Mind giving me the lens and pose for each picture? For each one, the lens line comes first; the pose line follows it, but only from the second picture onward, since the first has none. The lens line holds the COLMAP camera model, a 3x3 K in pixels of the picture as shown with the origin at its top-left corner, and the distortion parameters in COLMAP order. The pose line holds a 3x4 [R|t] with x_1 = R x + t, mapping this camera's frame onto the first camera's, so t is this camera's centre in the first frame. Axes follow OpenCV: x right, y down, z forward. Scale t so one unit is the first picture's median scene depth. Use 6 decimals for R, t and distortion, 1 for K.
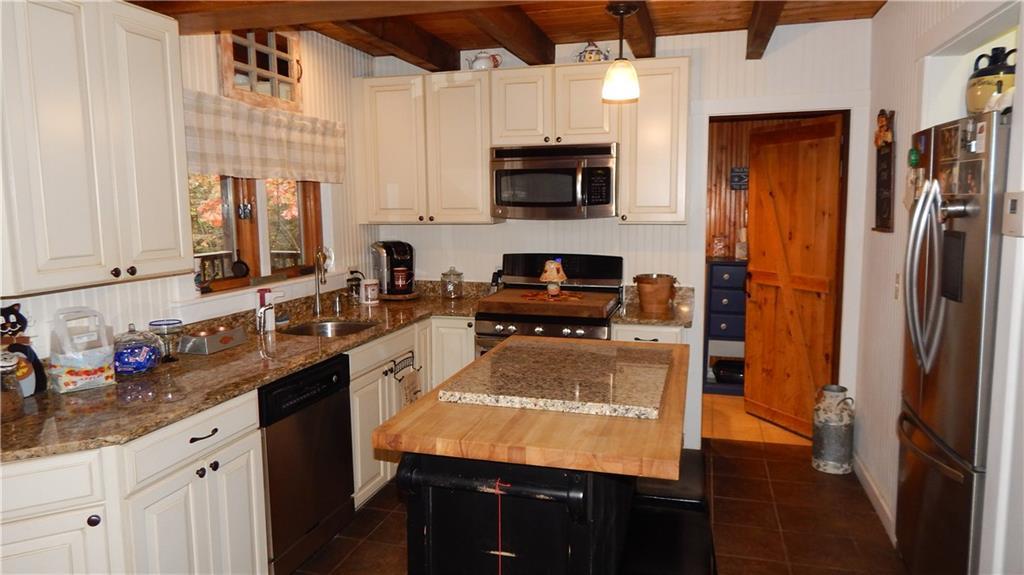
lens RADIAL K [[686.2, 0, 518.4], [0, 686.2, 282.9], [0, 0, 1]] dist [0.008831, -0.003643]
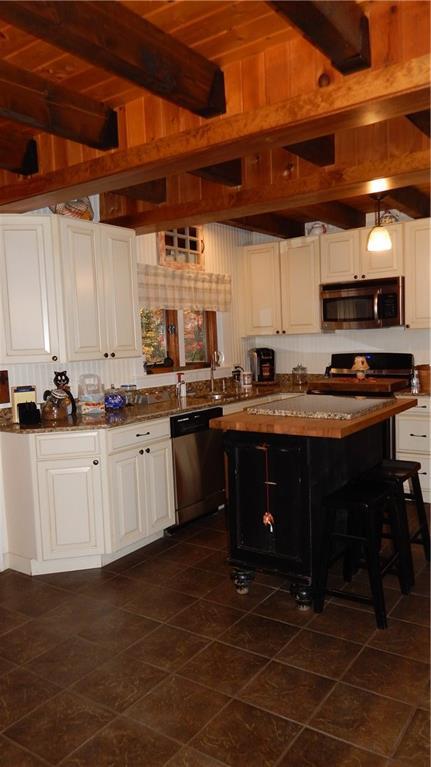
lens RADIAL K [[569.8, 0, 216.7], [0, 569.8, 382.5], [0, 0, 1]] dist [0.009588, 0.002052]
pose [[0.942684, -0.001249, -0.333684, 0.185958], [-0.009052, 0.999529, -0.029313, 0.069804], [0.333564, 0.030654, 0.942229, -0.310579]]
